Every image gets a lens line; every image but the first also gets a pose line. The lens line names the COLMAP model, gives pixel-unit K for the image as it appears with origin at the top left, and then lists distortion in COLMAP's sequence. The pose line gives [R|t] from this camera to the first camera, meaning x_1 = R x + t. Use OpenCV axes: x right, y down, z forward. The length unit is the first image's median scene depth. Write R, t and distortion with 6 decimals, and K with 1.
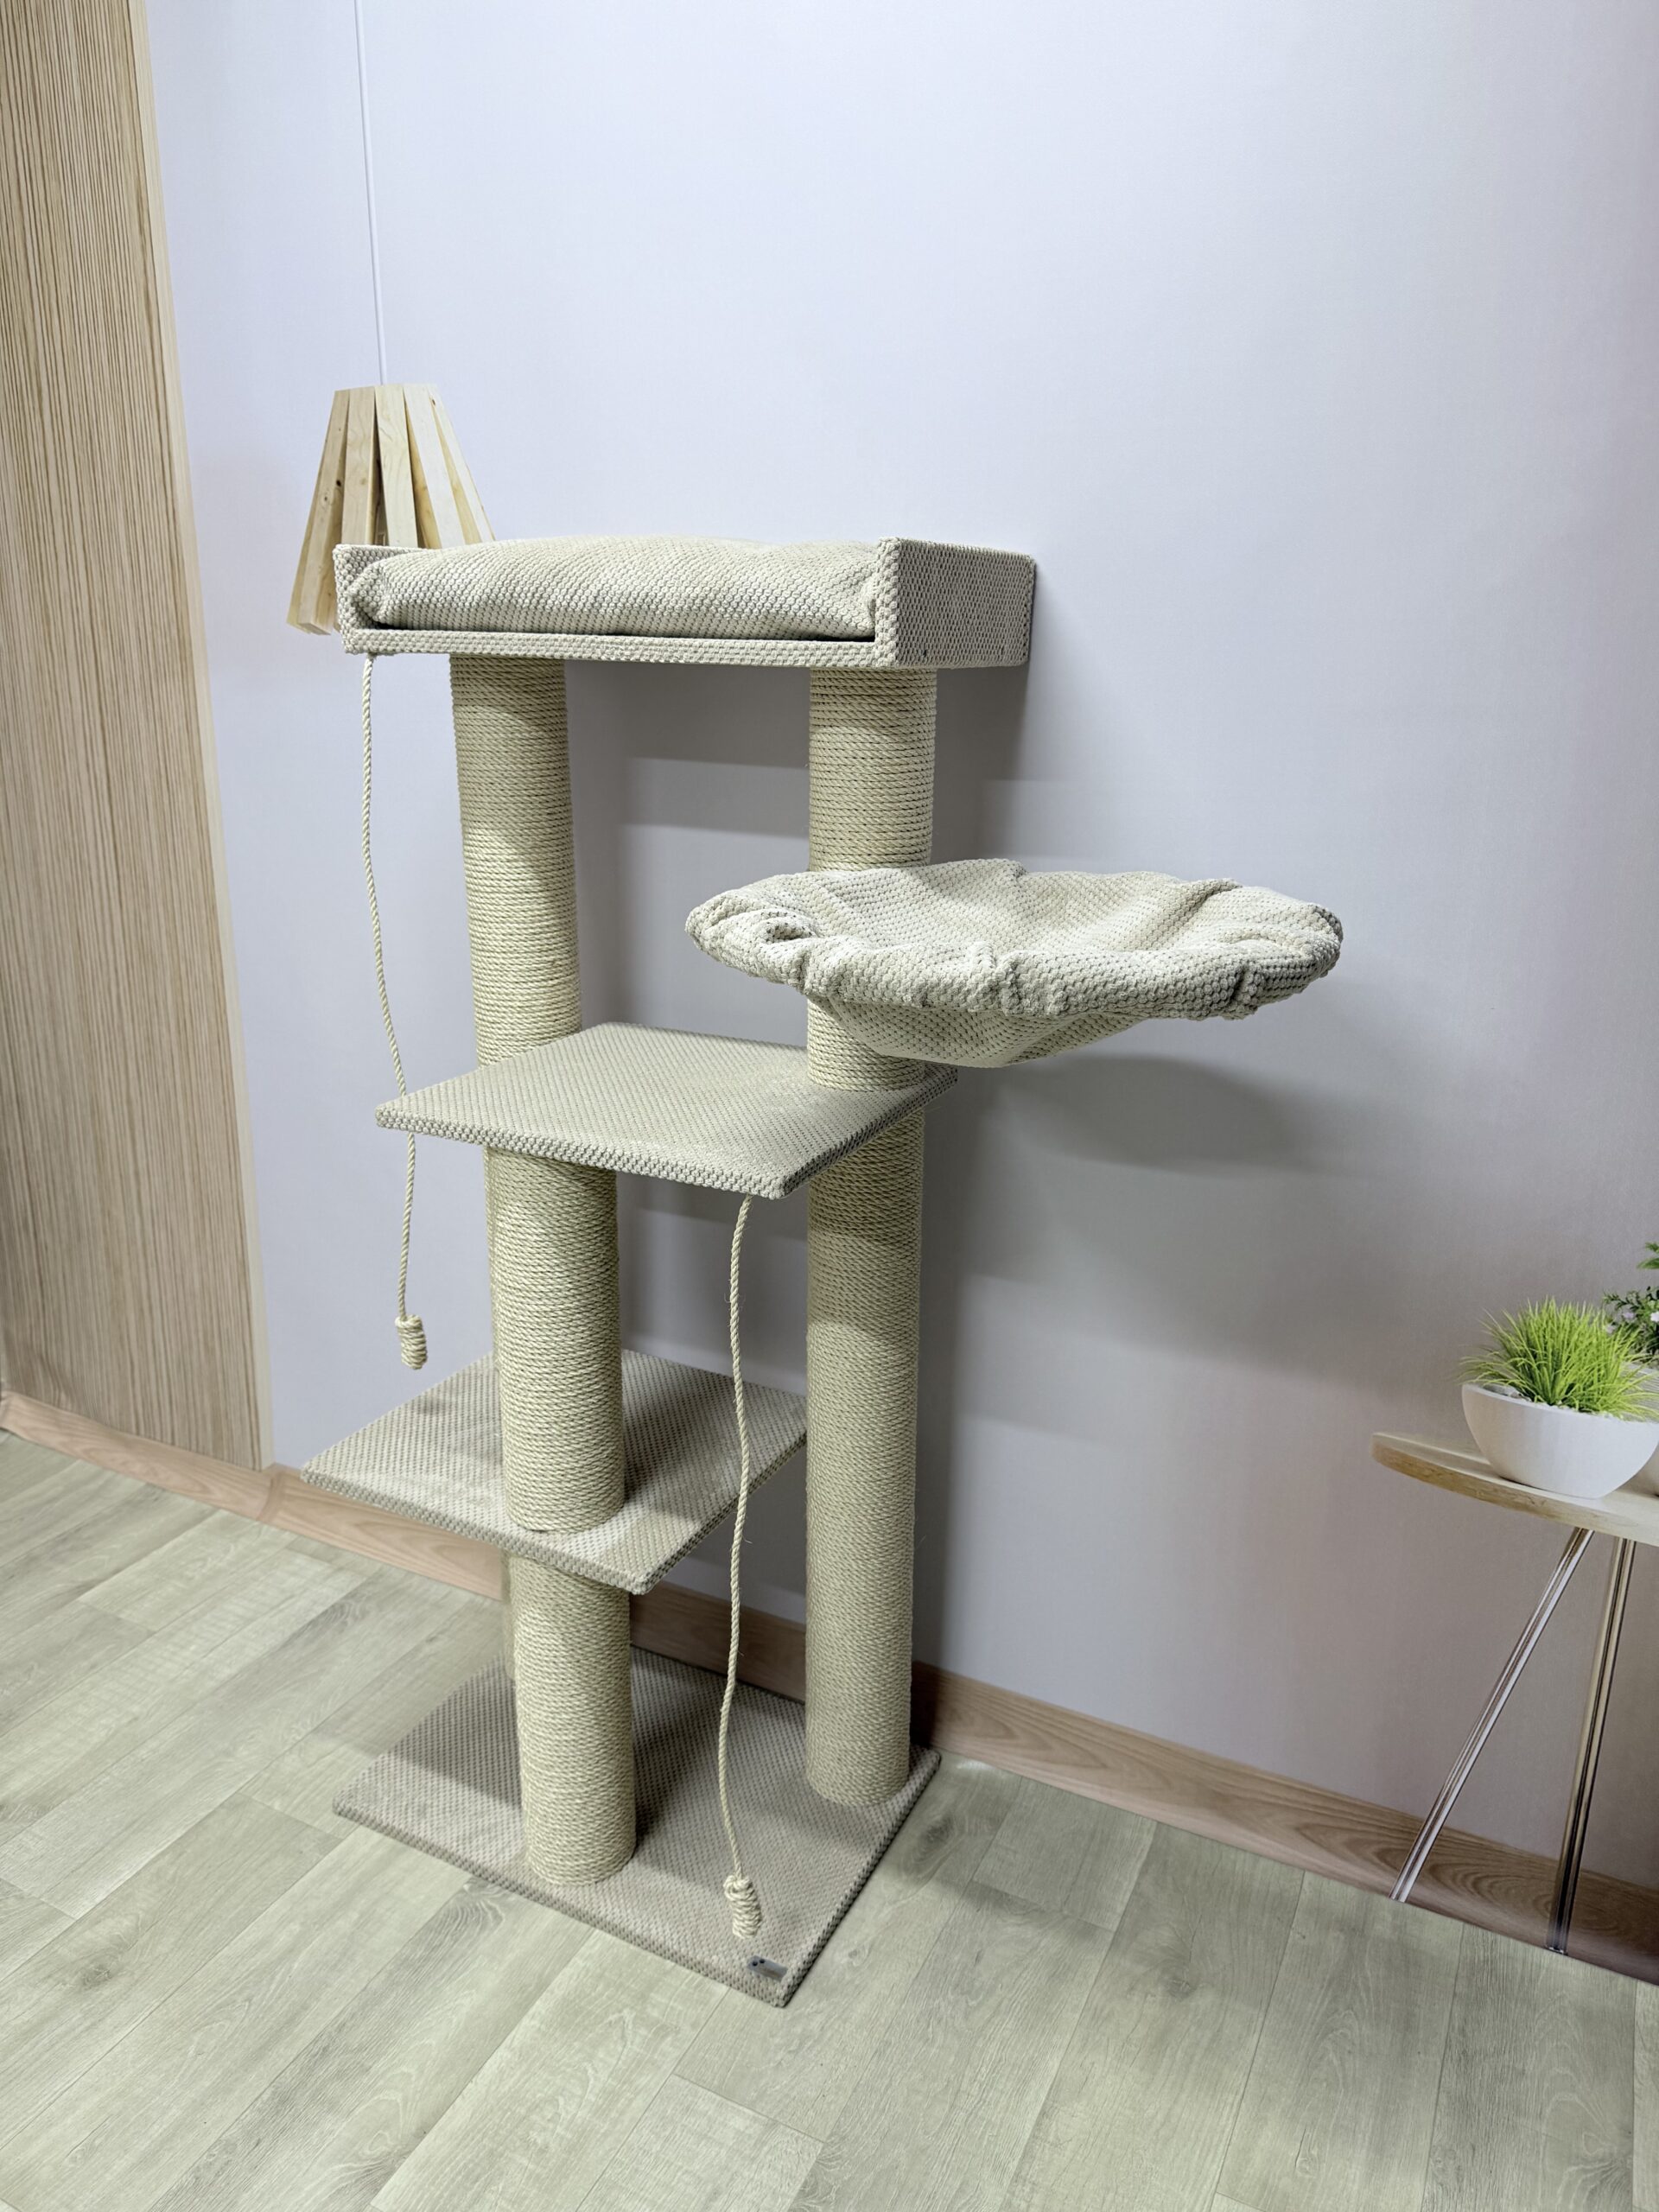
lens RADIAL K [[1577.9, 0, 815.2], [0, 1577.9, 1095.6], [0, 0, 1]] dist [-0.000329, -0.007542]
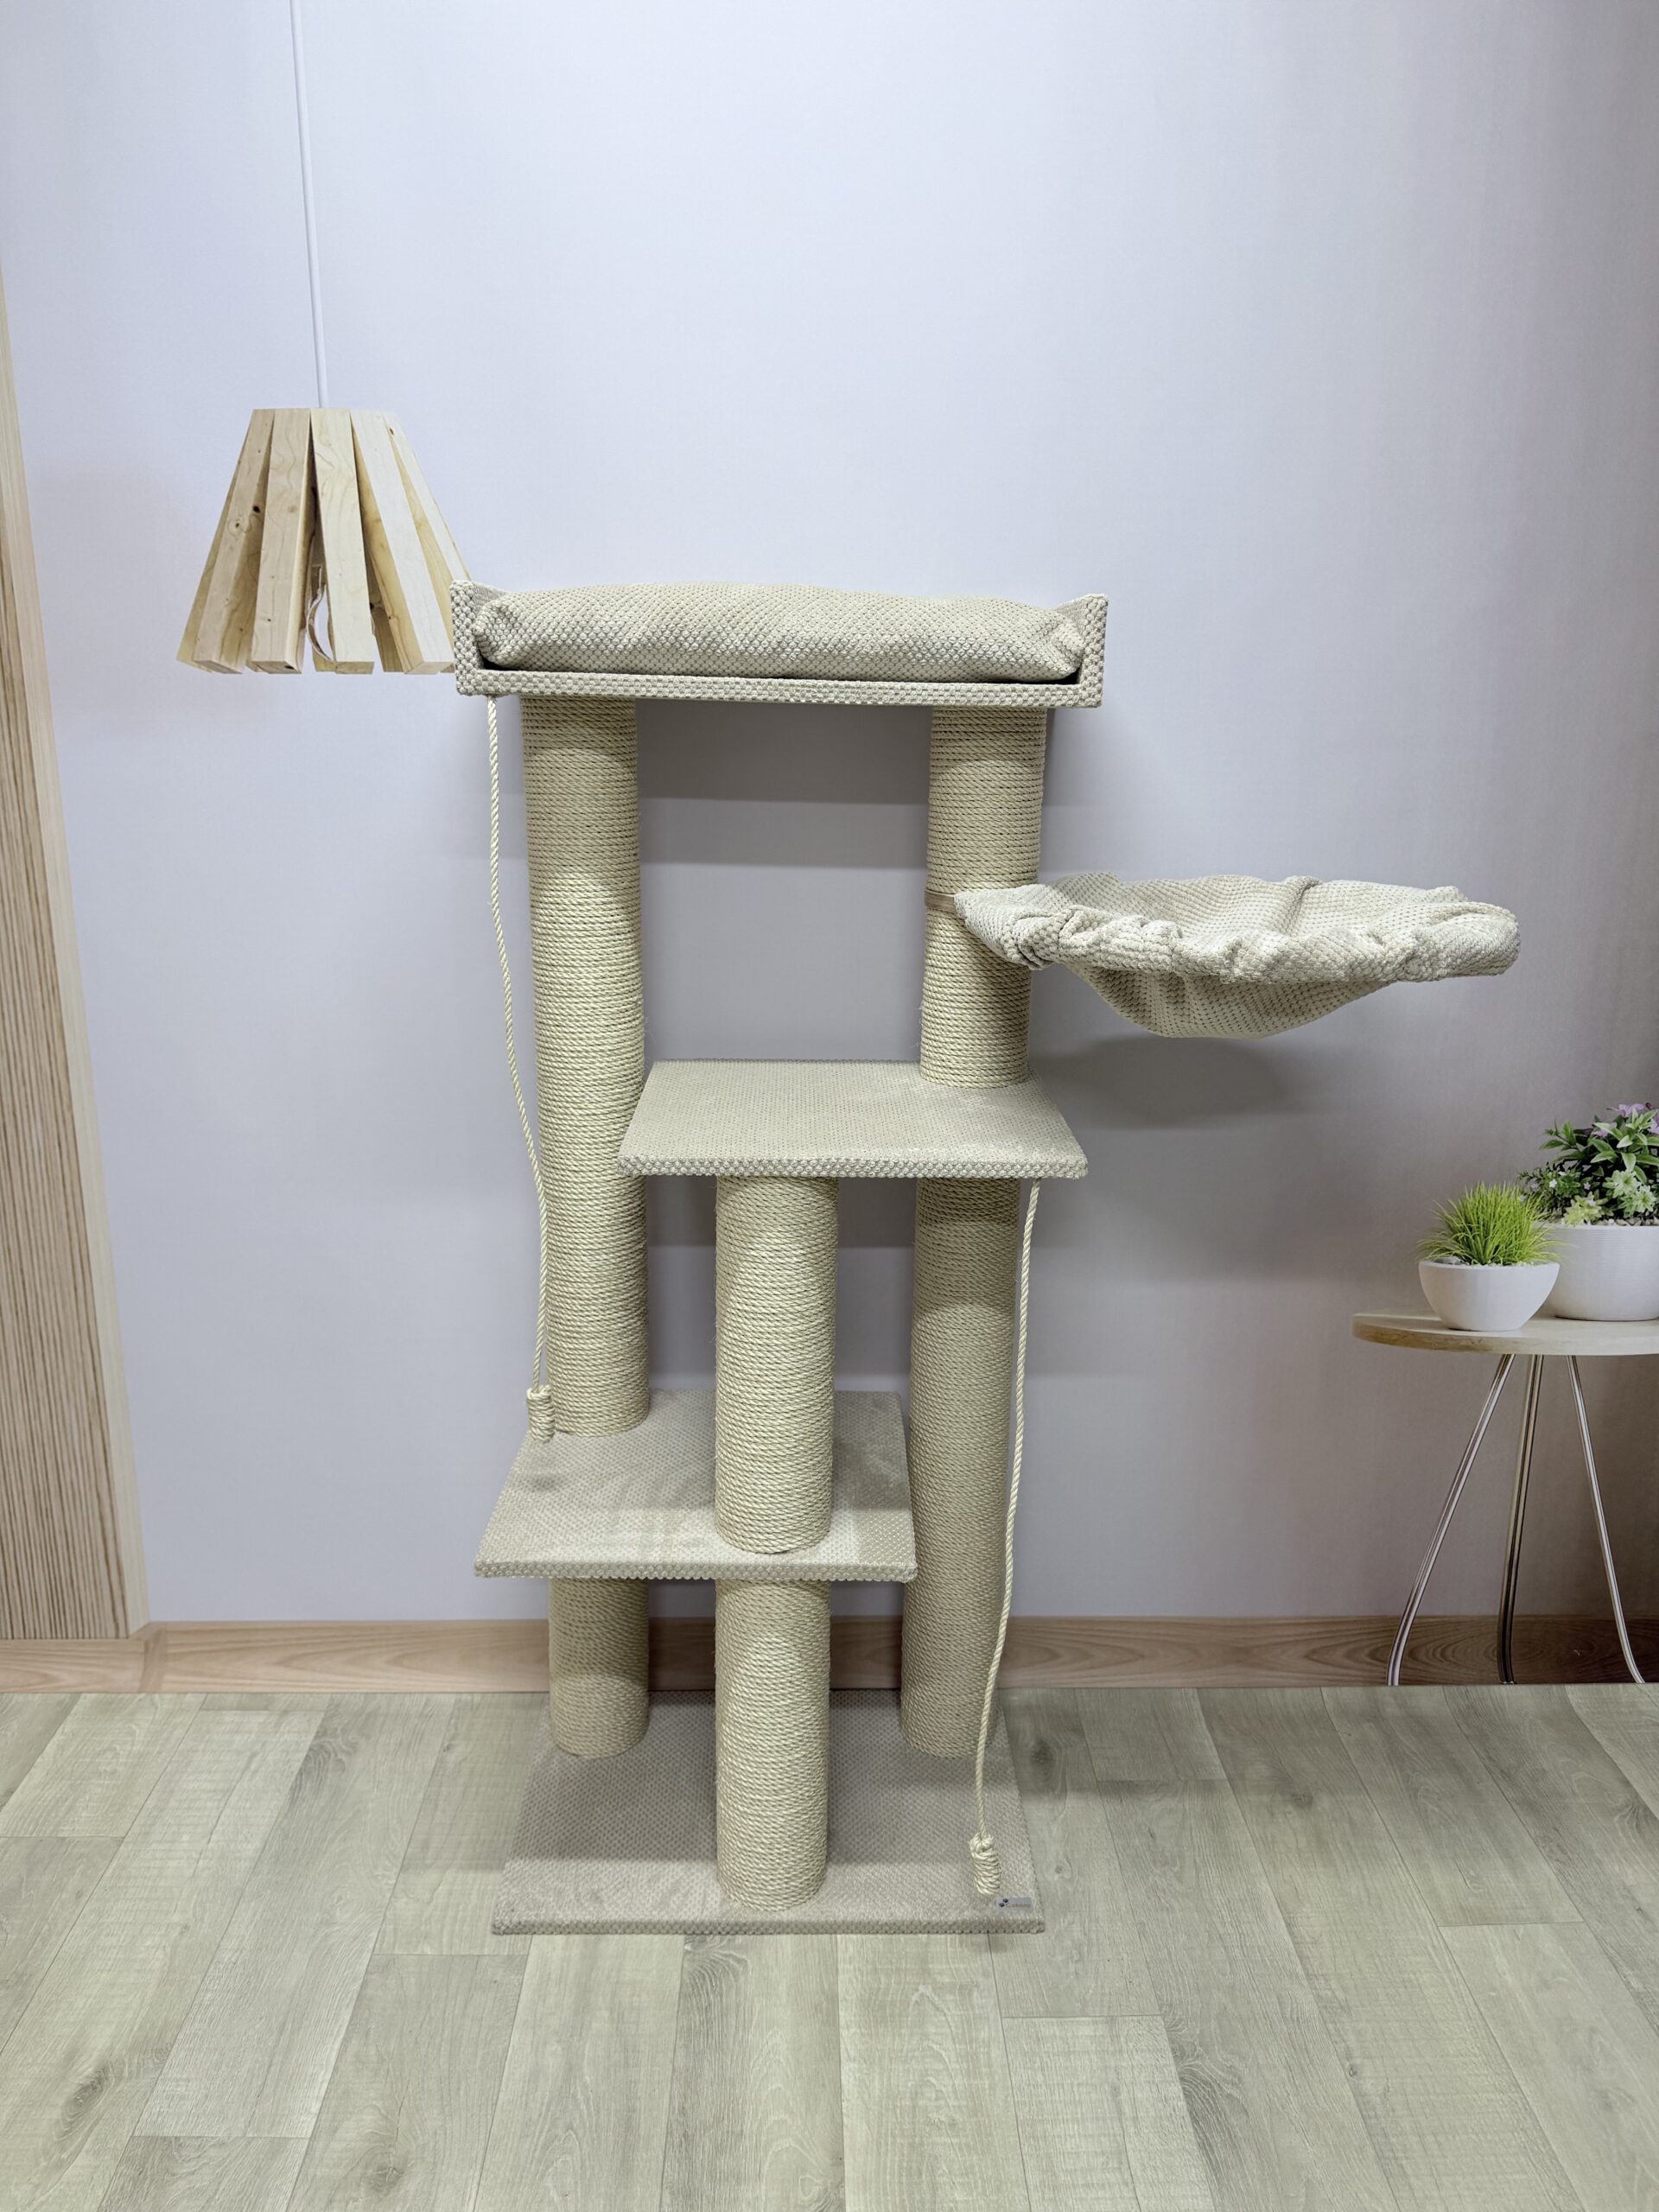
lens RADIAL K [[1577.9, 0, 825.6], [0, 1577.9, 1098.8], [0, 0, 1]] dist [-0.000329, -0.007542]
pose [[0.881781, -0.113737, 0.457740, -0.550647], [0.125638, 0.992066, 0.004477, -0.014163], [-0.454617, 0.053562, 0.889075, 0.066181]]
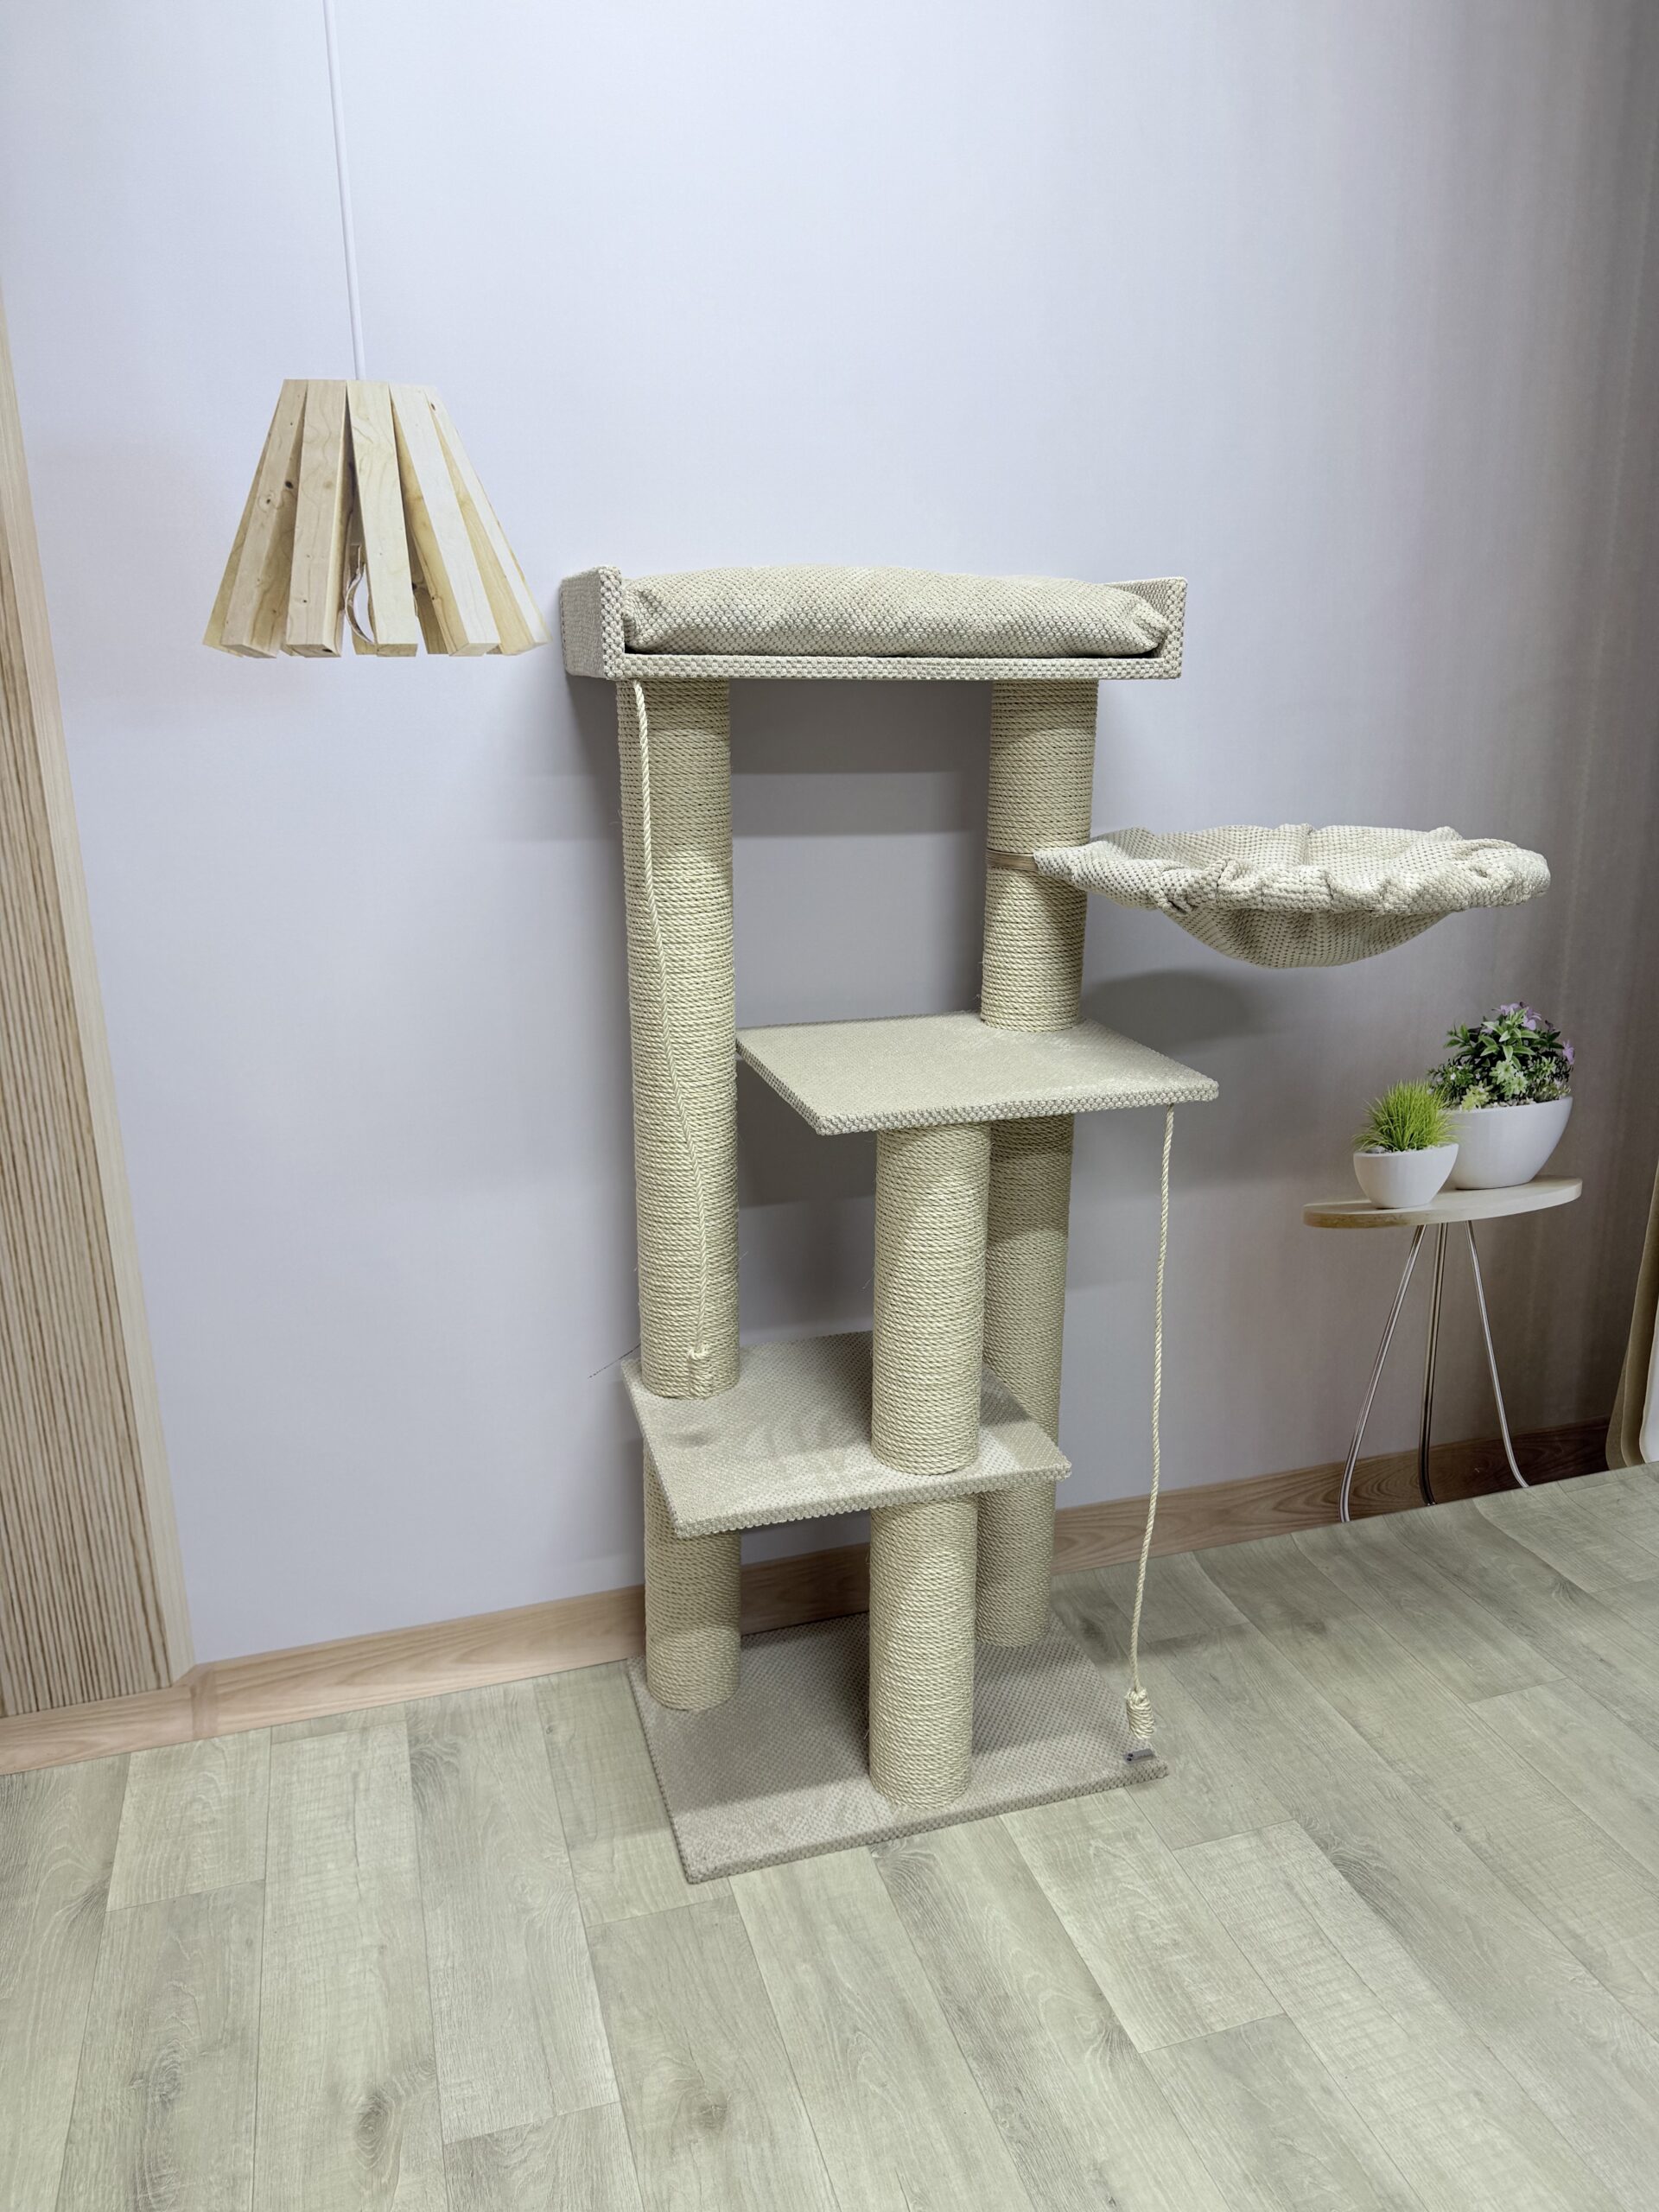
lens RADIAL K [[1577.9, 0, 827.5], [0, 1577.9, 1098.5], [0, 0, 1]] dist [-0.000329, -0.007542]
pose [[0.714072, -0.196174, 0.672024, -0.872742], [0.200948, 0.976976, 0.071672, -0.069557], [-0.670612, 0.083863, 0.737052, 0.218302]]
